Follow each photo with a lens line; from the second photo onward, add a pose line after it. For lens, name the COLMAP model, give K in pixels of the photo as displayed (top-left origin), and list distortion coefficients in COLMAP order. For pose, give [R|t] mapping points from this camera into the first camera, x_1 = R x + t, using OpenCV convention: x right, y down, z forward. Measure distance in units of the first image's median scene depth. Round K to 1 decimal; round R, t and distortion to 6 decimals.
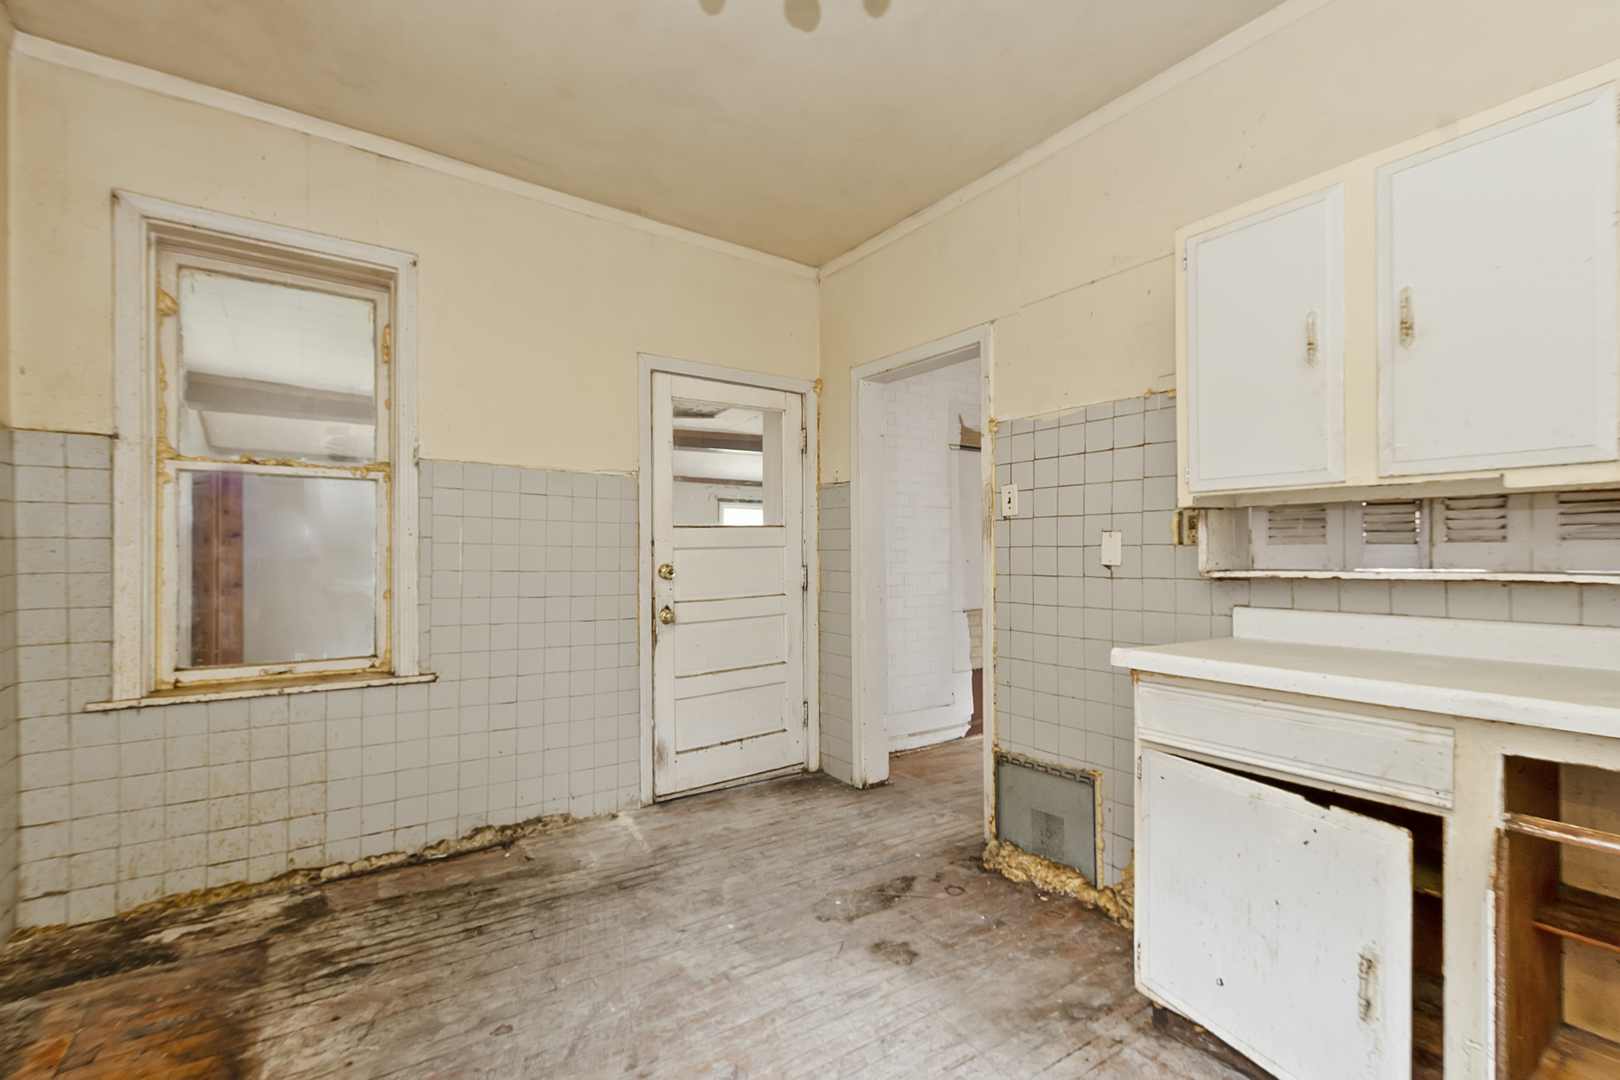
lens RADIAL K [[720.0, 0, 804.9], [0, 720.0, 551.0], [0, 0, 1]] dist [0.005621, -0.002002]
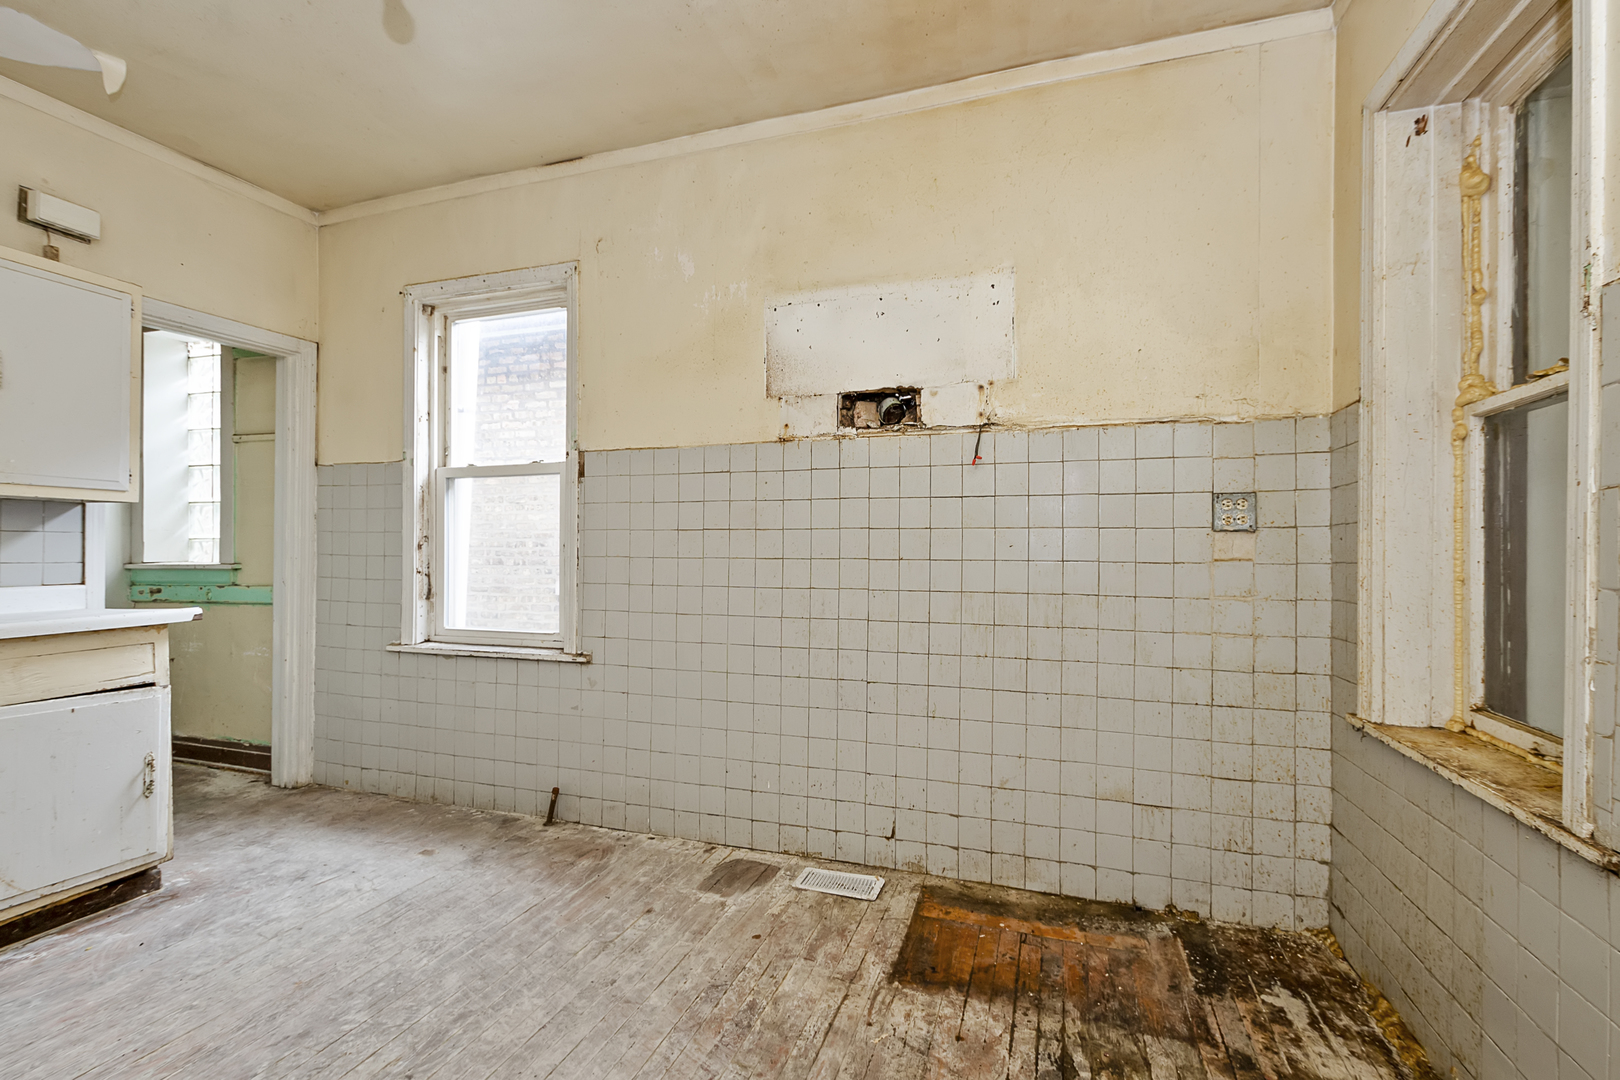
lens RADIAL K [[720.0, 0, 814.7], [0, 720.0, 544.4], [0, 0, 1]] dist [0.005621, -0.002002]
pose [[-0.800034, -0.009481, -0.599879, 0.060176], [-0.000291, 0.999881, -0.015416, 0.025040], [0.599954, -0.012159, -0.799942, 1.574942]]
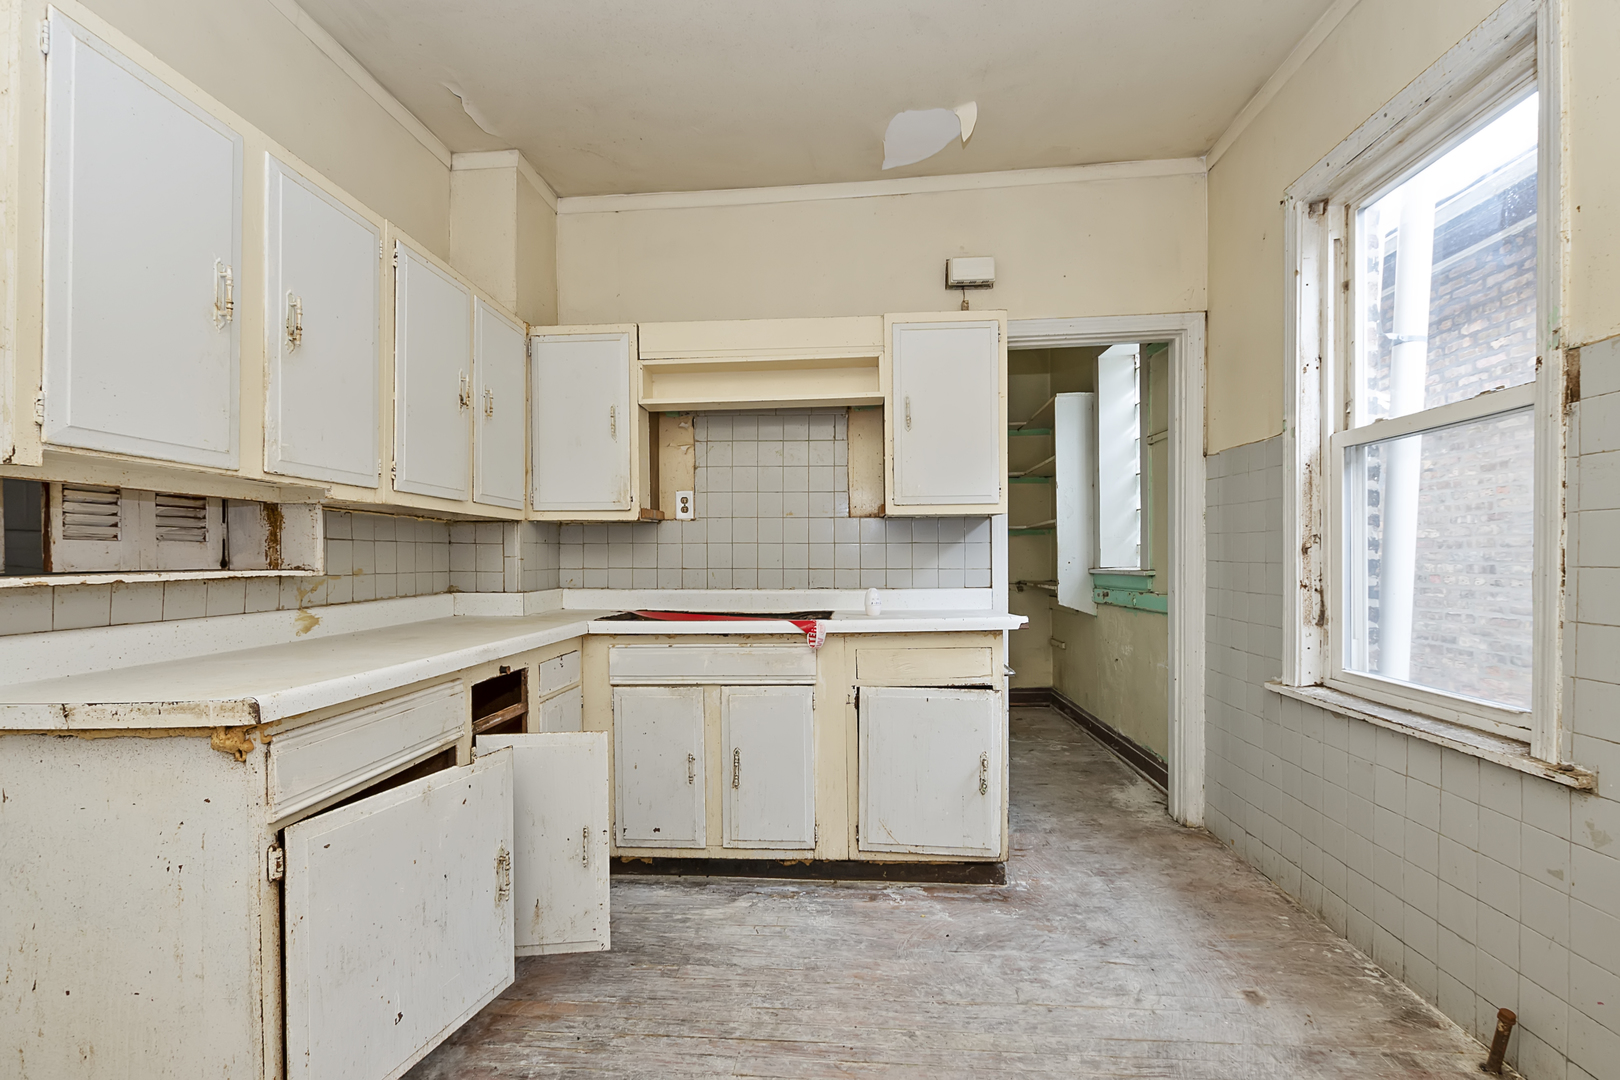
lens RADIAL K [[720.0, 0, 799.4], [0, 720.0, 565.5], [0, 0, 1]] dist [0.005621, -0.002002]
pose [[-0.778220, -0.001364, 0.627990, -0.315945], [0.005006, 0.999952, 0.008376, 0.015734], [-0.627972, 0.009662, -0.778176, 1.119788]]
